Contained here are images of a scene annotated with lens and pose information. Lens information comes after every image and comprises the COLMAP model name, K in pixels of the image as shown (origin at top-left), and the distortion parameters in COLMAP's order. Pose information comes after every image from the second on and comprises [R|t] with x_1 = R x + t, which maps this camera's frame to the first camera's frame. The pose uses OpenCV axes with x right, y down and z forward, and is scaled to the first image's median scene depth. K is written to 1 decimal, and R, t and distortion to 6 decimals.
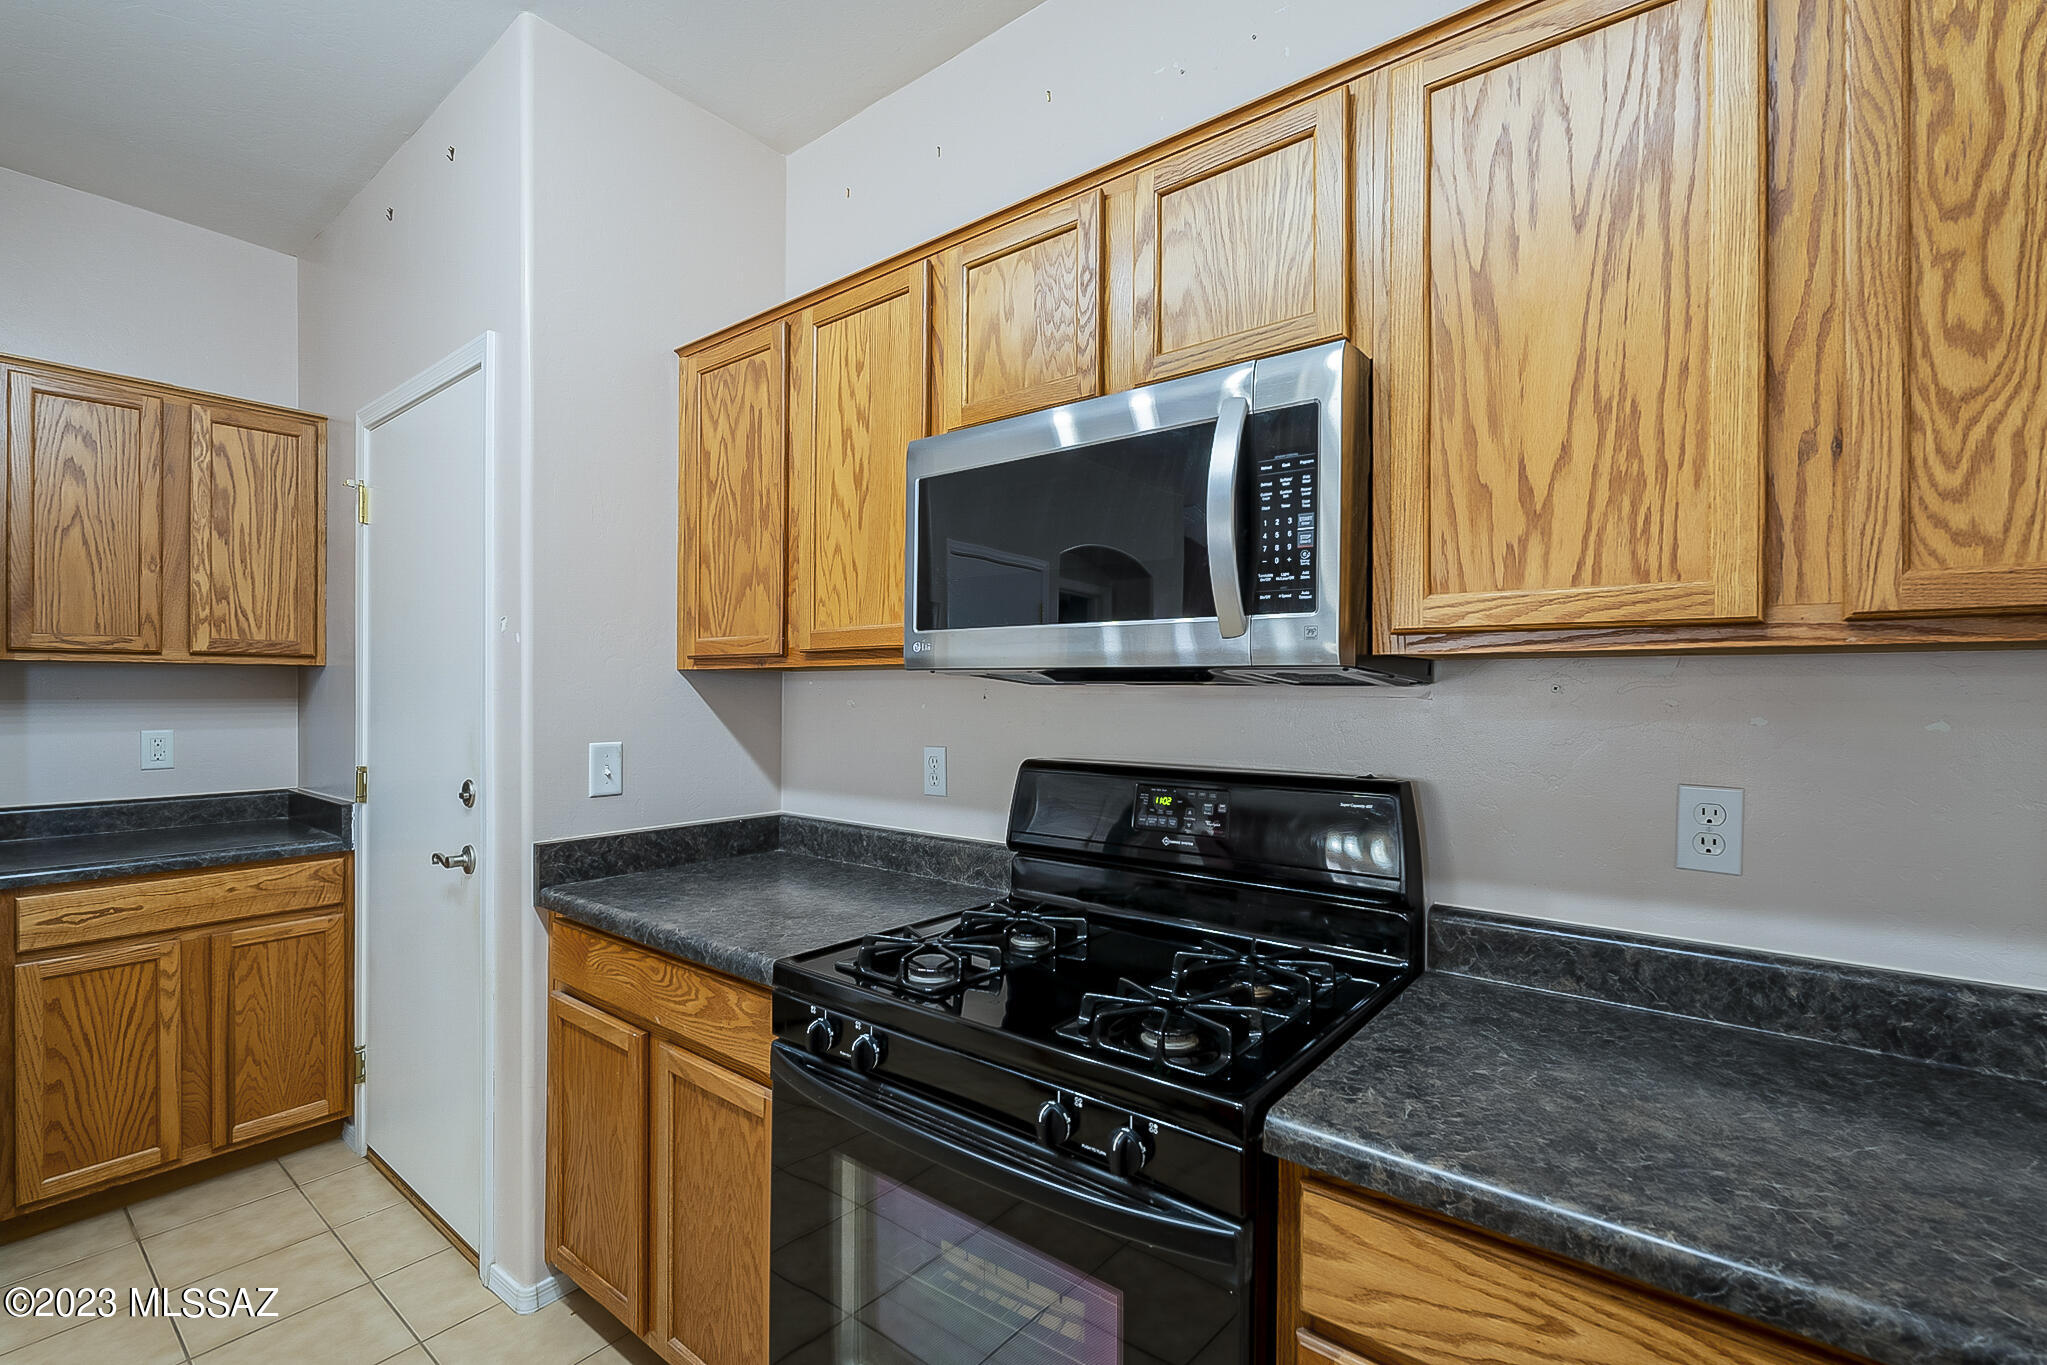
lens RADIAL K [[915.1, 0, 1027.1], [0, 915.1, 687.2], [0, 0, 1]] dist [0.001850, 0.000650]
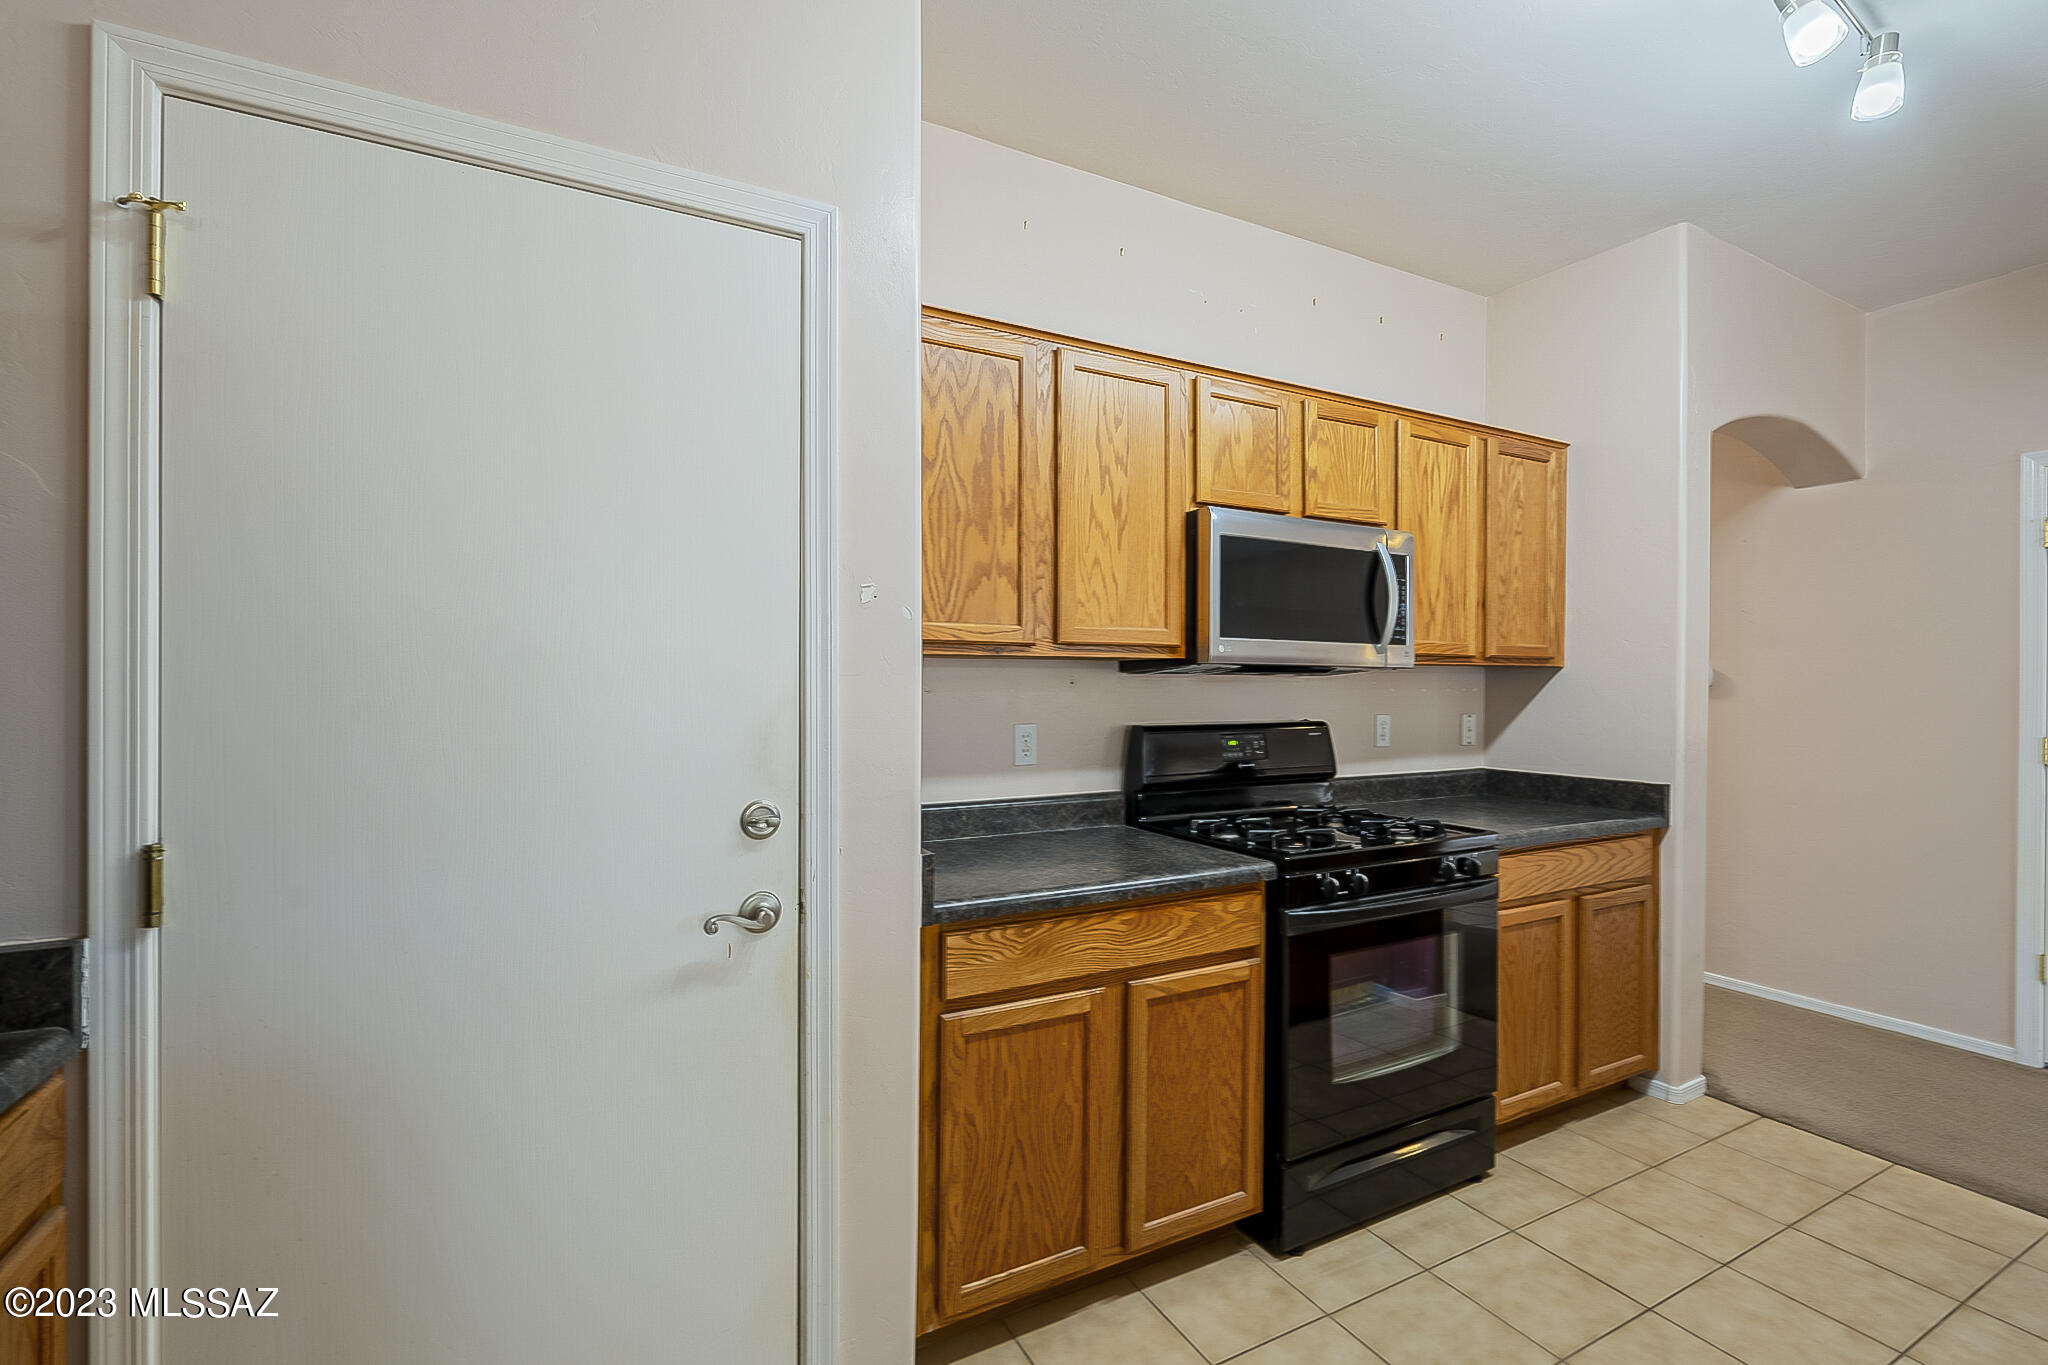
lens RADIAL K [[915.5, 0, 1027.0], [0, 915.5, 681.9], [0, 0, 1]] dist [0.001850, 0.000650]
pose [[0.379940, -0.001904, 0.925009, -1.231311], [-0.006265, 0.999970, 0.004631, 0.004119], [-0.924990, -0.007554, 0.379917, 0.556725]]
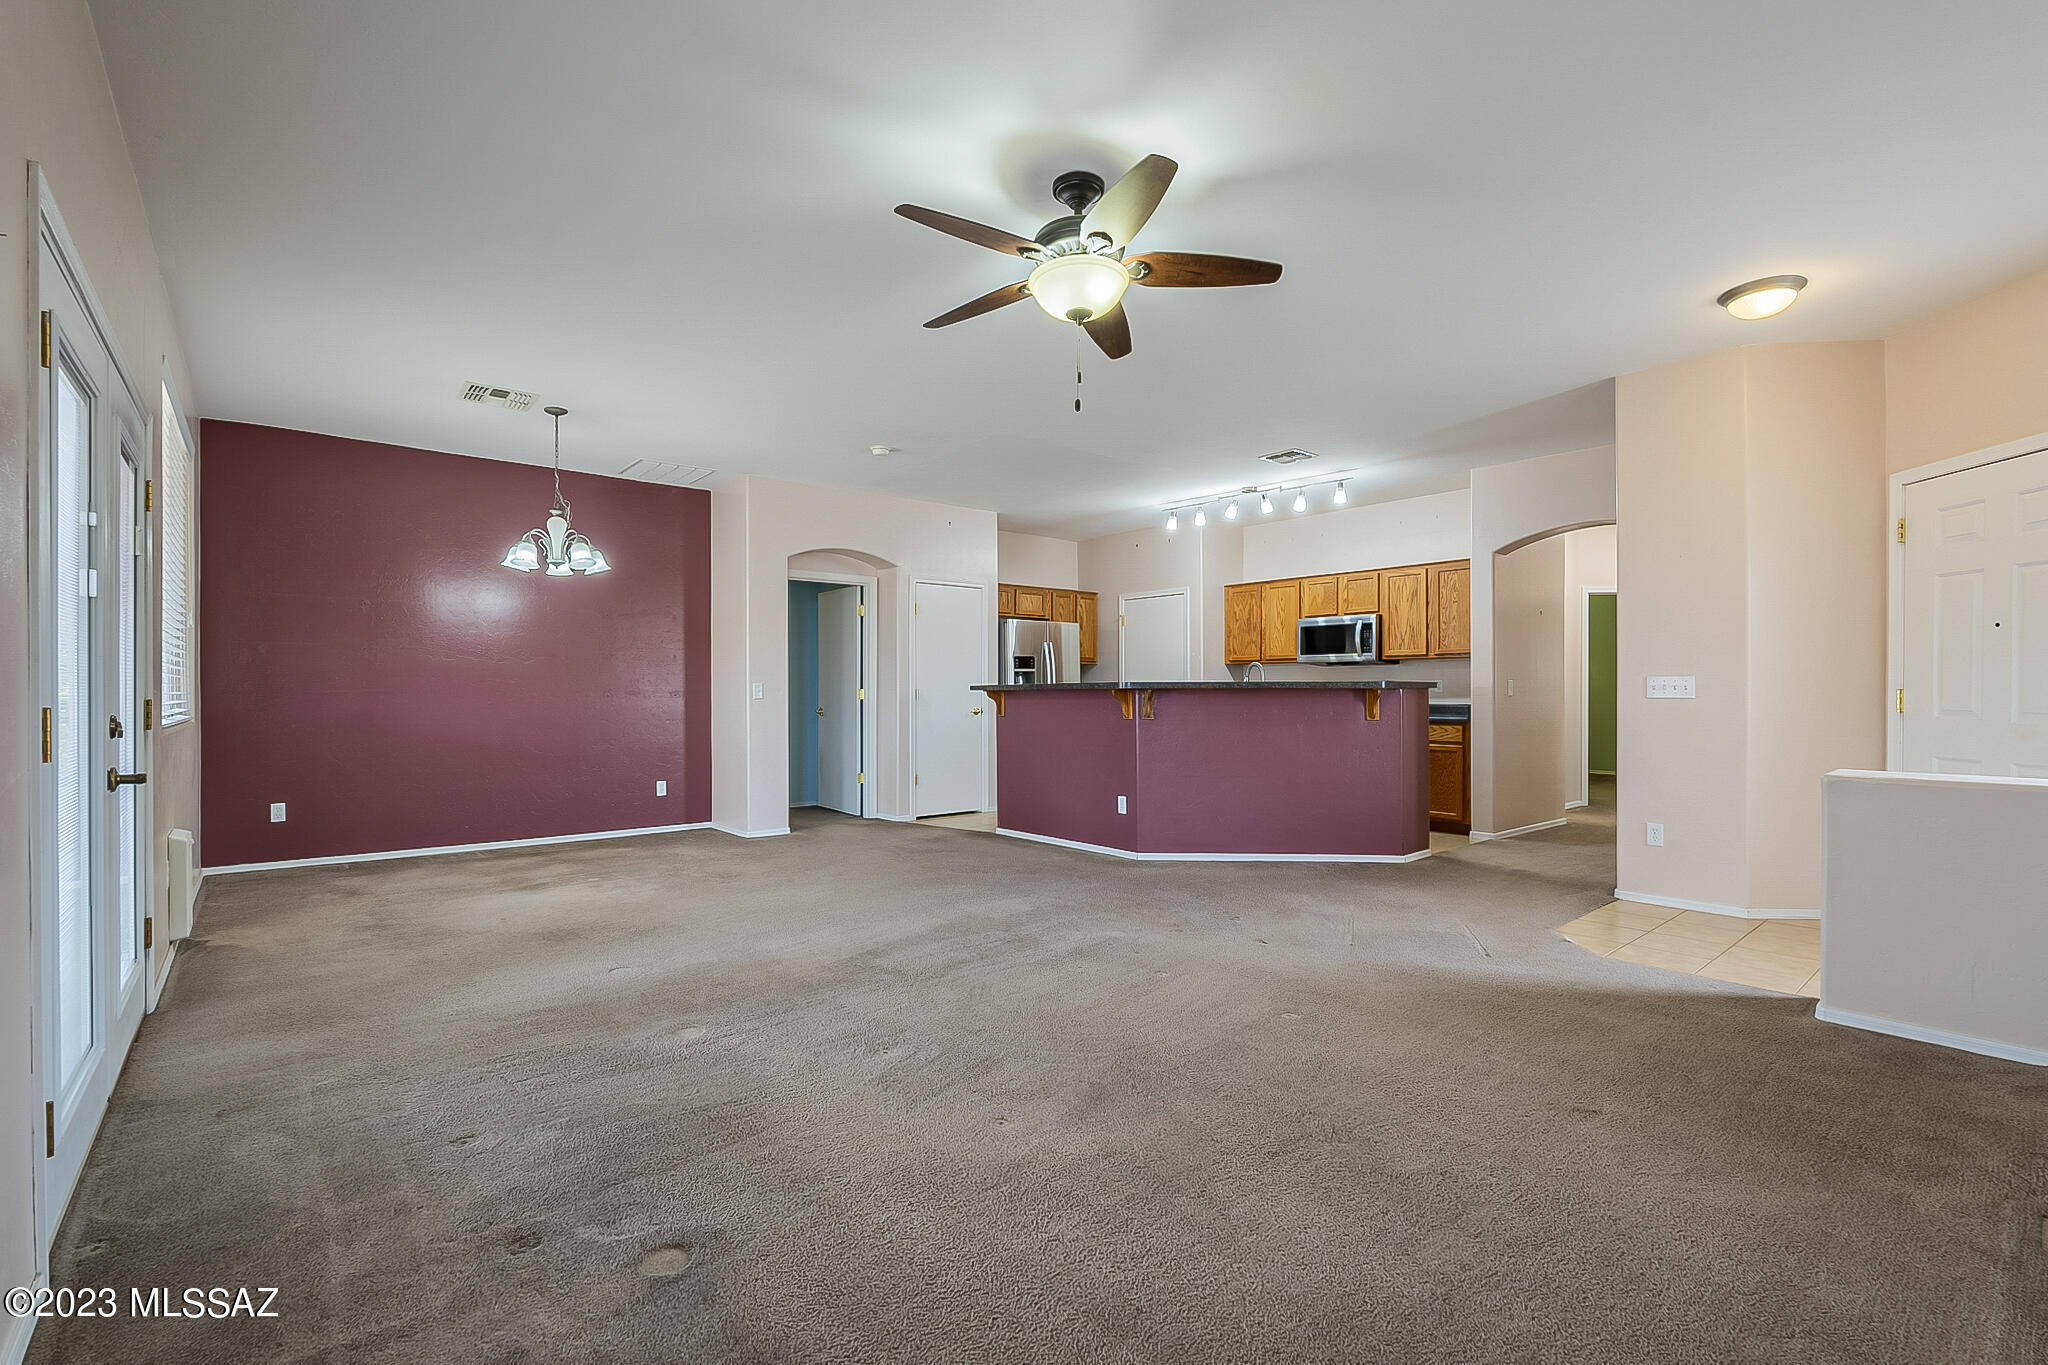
lens RADIAL K [[915.5, 0, 1025.5], [0, 915.5, 689.3], [0, 0, 1]] dist [0.001850, 0.000650]
pose [[0.979428, -0.007688, -0.201648, -0.465572], [0.008956, 0.999945, 0.005374, 0.069090], [0.201596, -0.007069, 0.979443, -3.443270]]
